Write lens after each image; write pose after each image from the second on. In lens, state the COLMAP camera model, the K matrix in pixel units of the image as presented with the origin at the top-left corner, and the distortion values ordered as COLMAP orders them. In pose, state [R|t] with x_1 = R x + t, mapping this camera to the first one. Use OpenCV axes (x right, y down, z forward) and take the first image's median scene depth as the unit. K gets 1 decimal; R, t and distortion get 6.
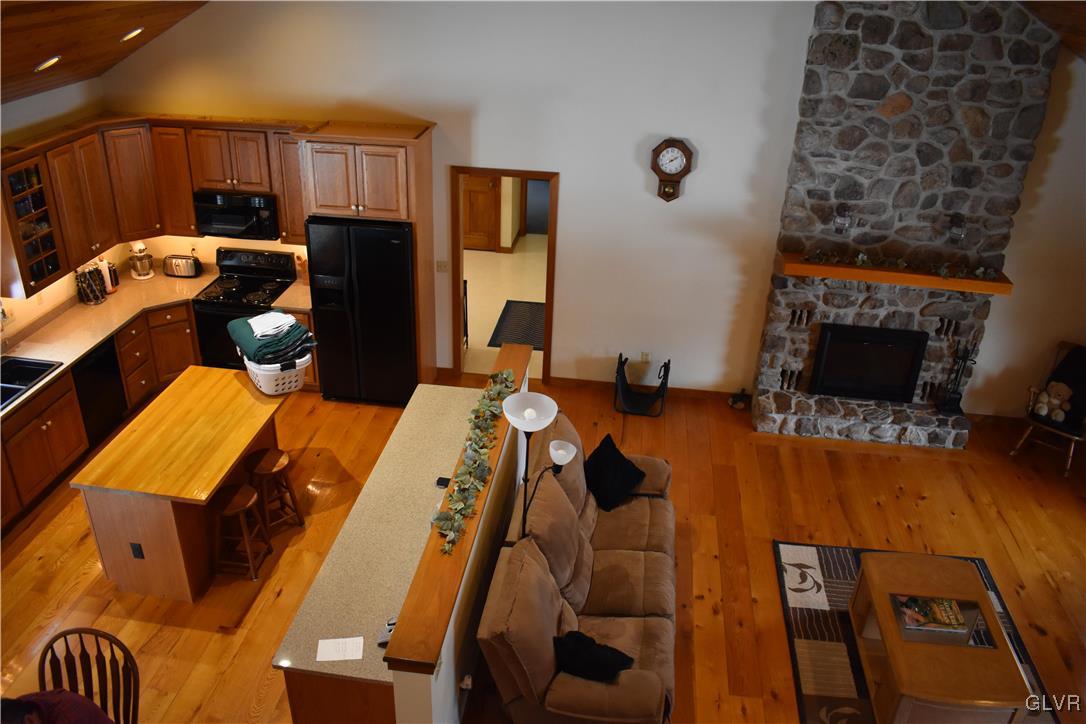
lens RADIAL K [[852.6, 0, 539.2], [0, 852.6, 366.8], [0, 0, 1]] dist [-0.100570, 0.022032]
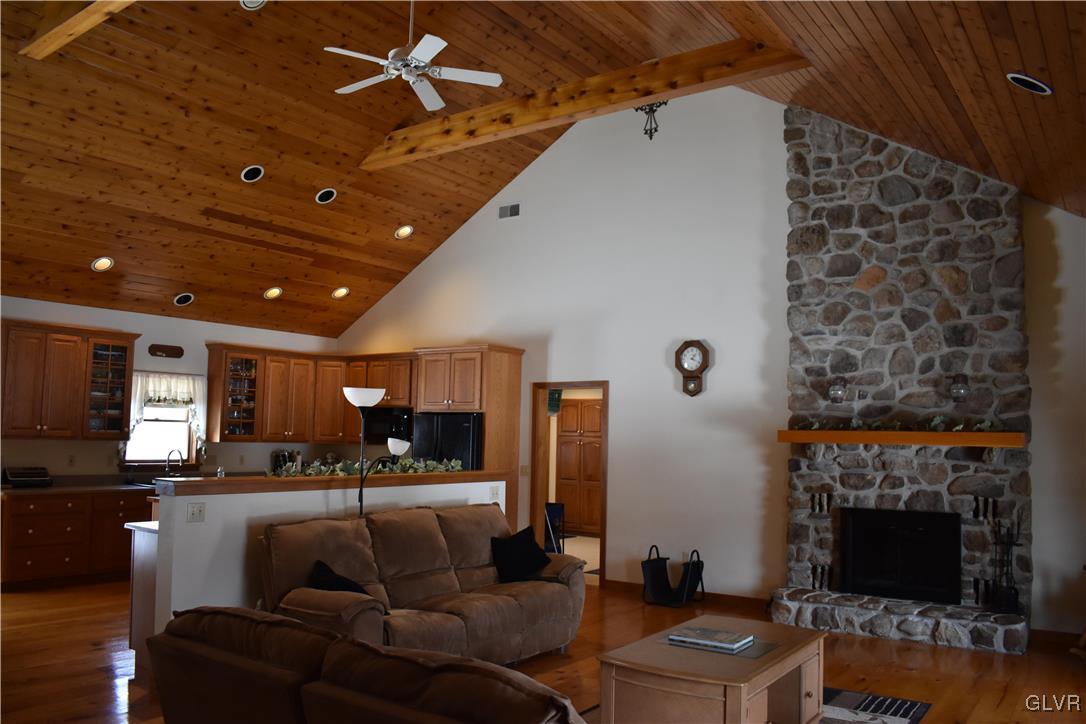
lens RADIAL K [[852.6, 0, 536.7], [0, 852.6, 372.4], [0, 0, 1]] dist [-0.100570, 0.022032]
pose [[0.874543, -0.051995, -0.482152, 0.535776], [-0.220429, 0.842970, -0.490727, 0.384384], [0.431955, 0.535442, 0.725752, 0.097639]]
